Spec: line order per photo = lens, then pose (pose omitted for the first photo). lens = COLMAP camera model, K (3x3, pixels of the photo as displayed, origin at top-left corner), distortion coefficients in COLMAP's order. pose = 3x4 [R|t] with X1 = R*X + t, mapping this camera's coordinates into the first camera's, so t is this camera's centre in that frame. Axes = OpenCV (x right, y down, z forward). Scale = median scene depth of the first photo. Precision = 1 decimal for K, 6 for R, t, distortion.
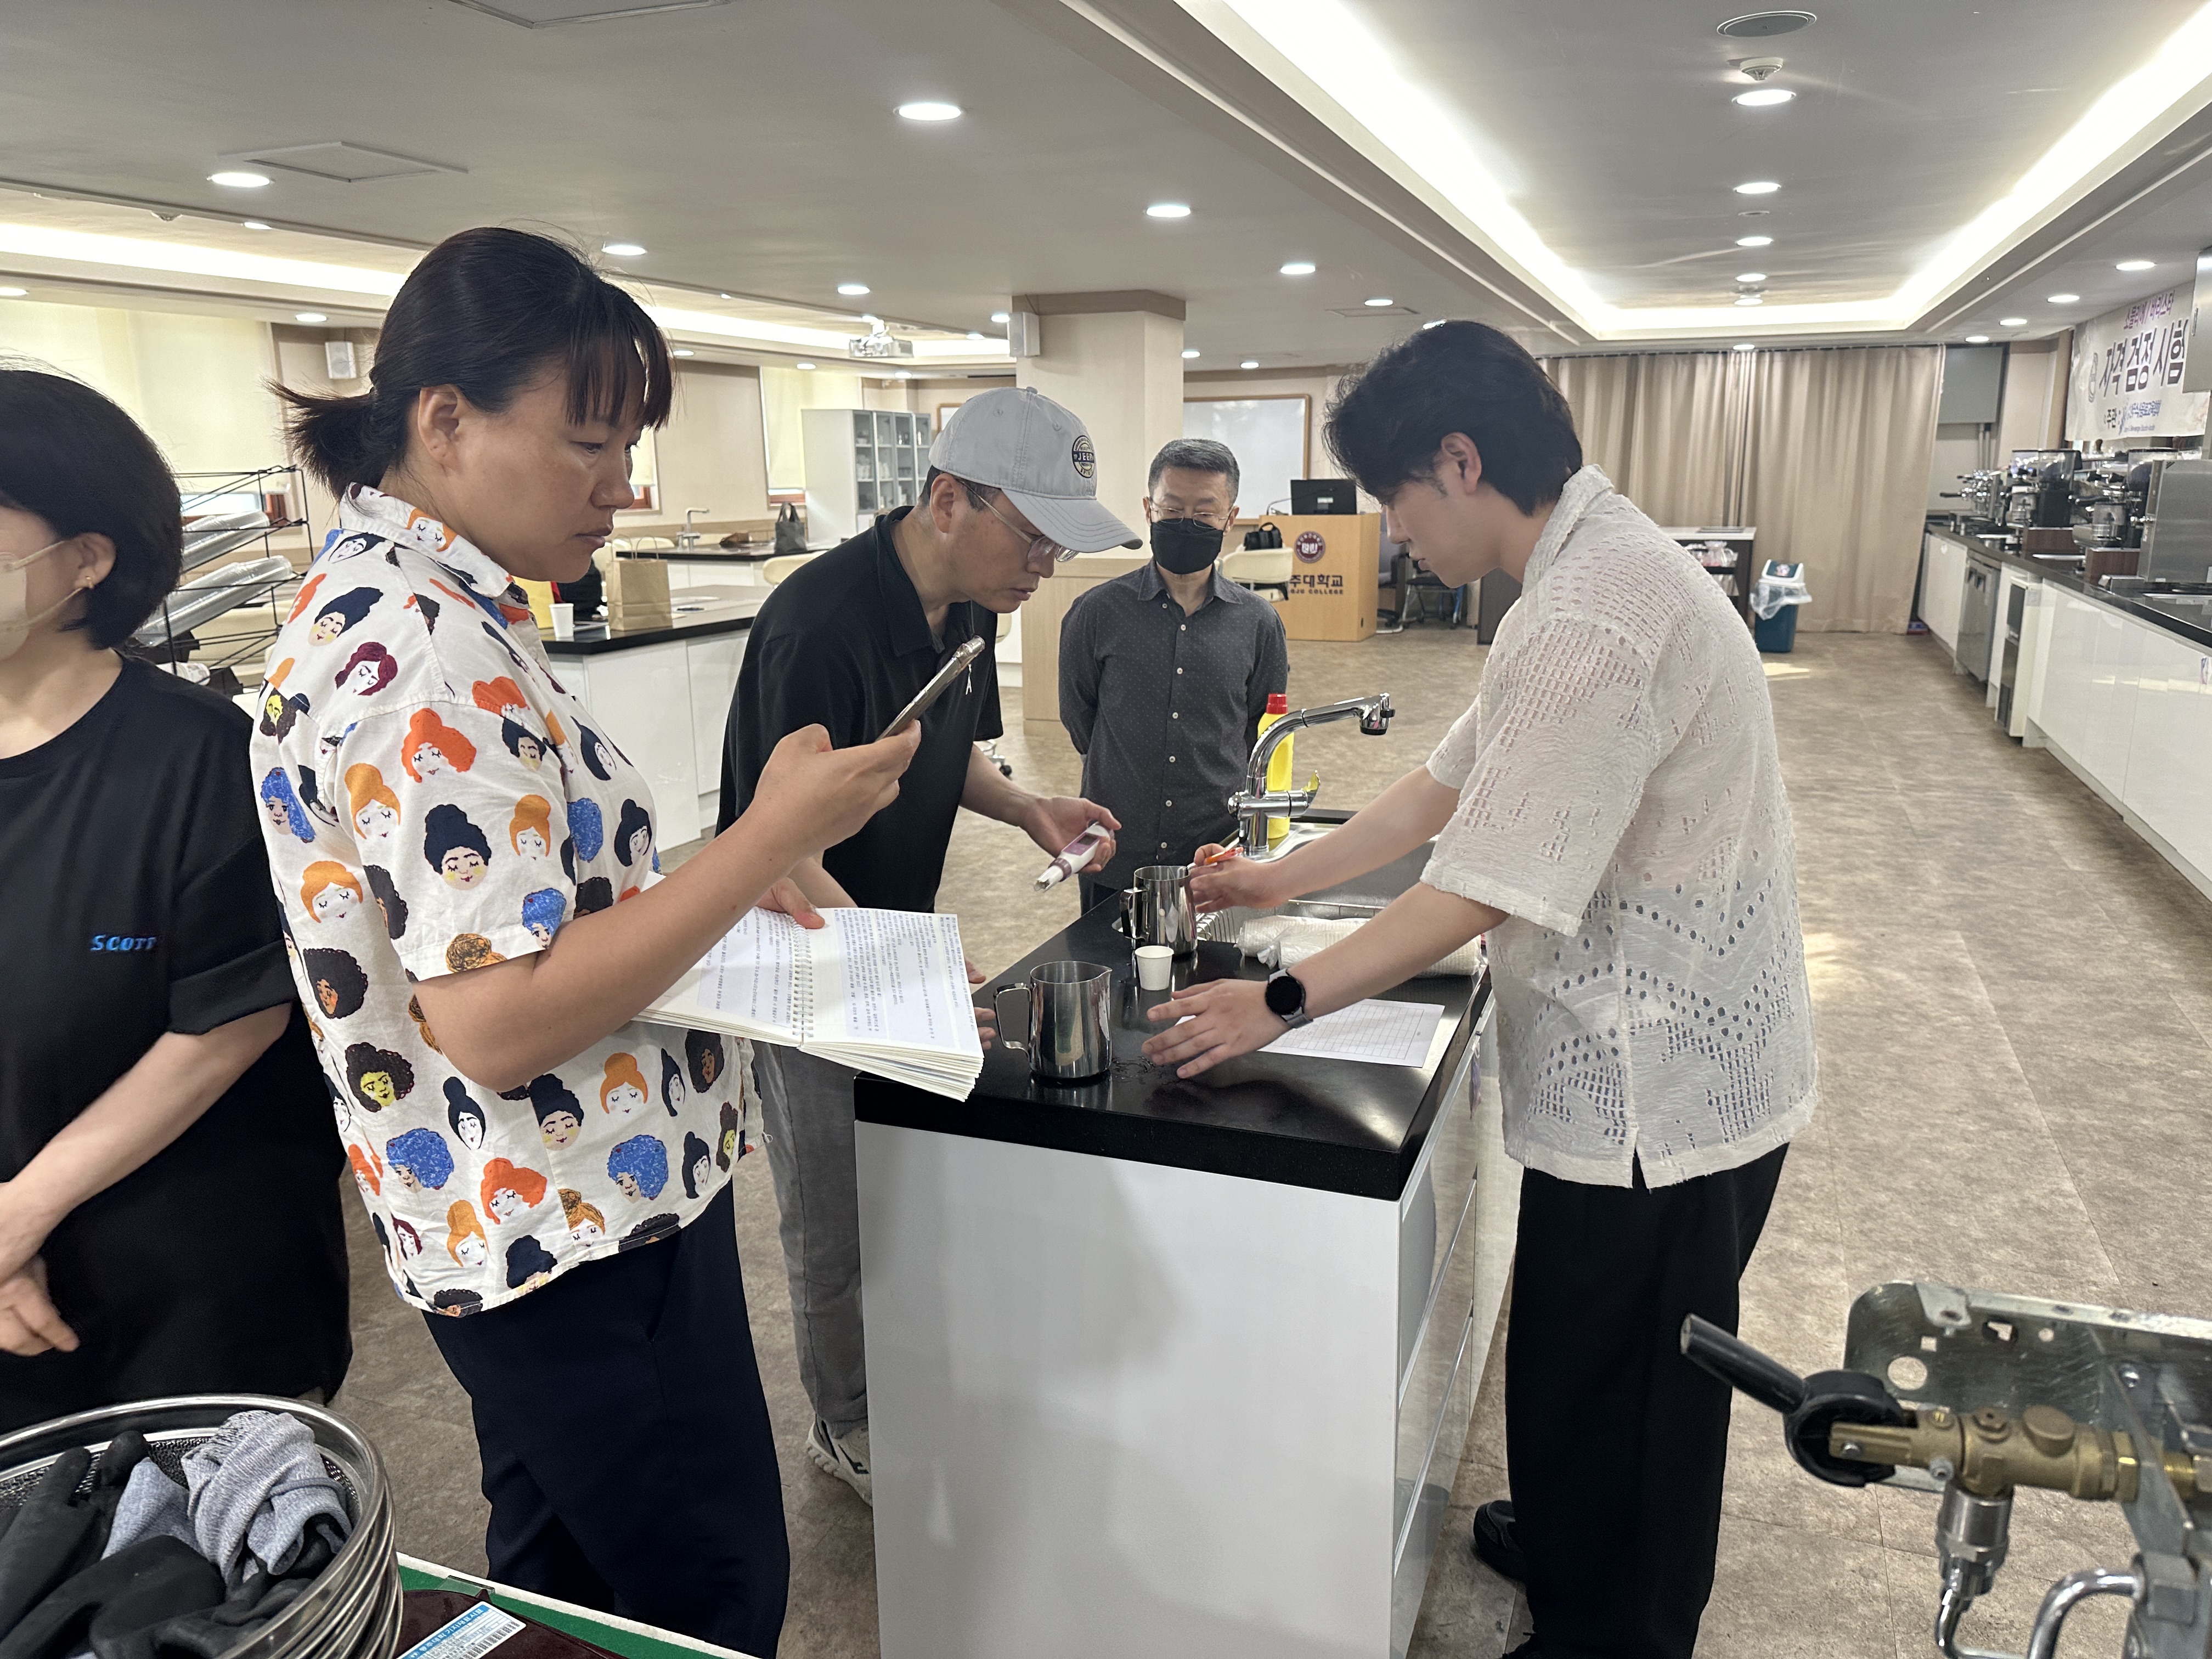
lens RADIAL K [[1598.8, 0, 1112.5], [0, 1598.8, 837.6], [0, 0, 1]] dist [0.051320, -0.004731]
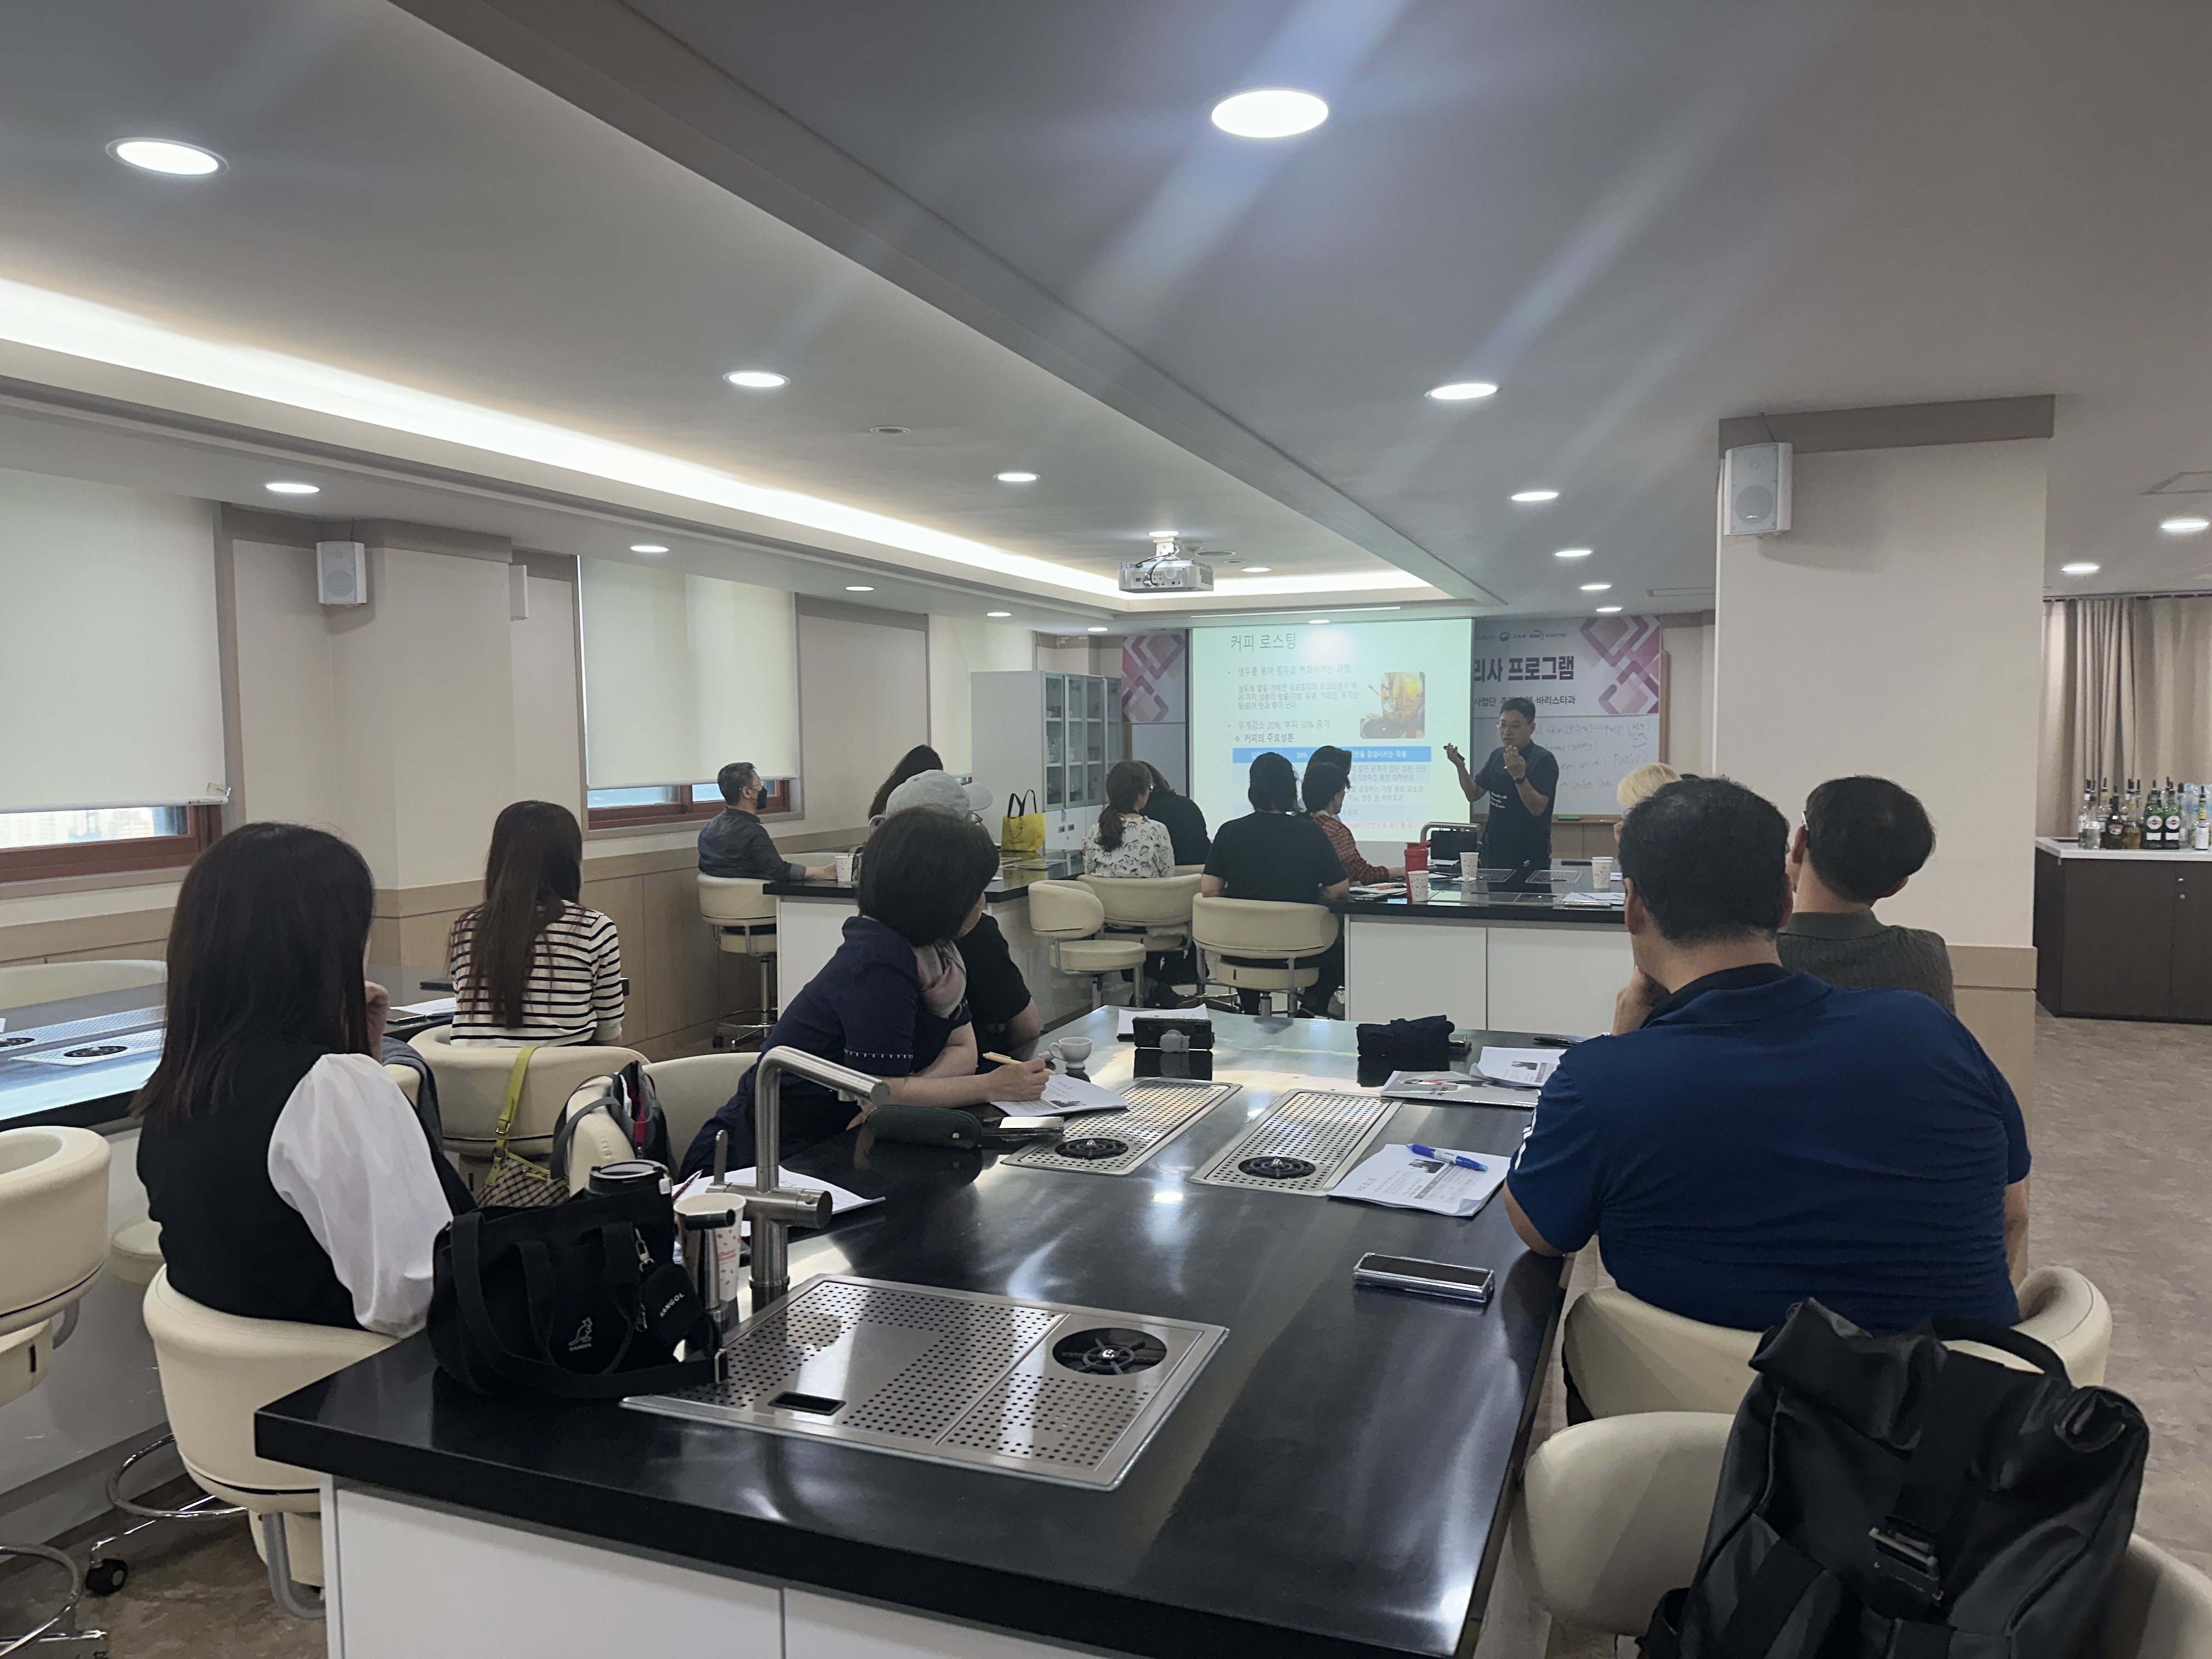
lens RADIAL K [[1598.8, 0, 1102.1], [0, 1598.8, 824.7], [0, 0, 1]] dist [0.051320, -0.004731]
pose [[0.999984, 0.002914, -0.004813, -0.209243], [-0.003711, 0.984587, -0.174858, -0.111504], [0.004230, 0.174873, 0.984582, 0.465933]]
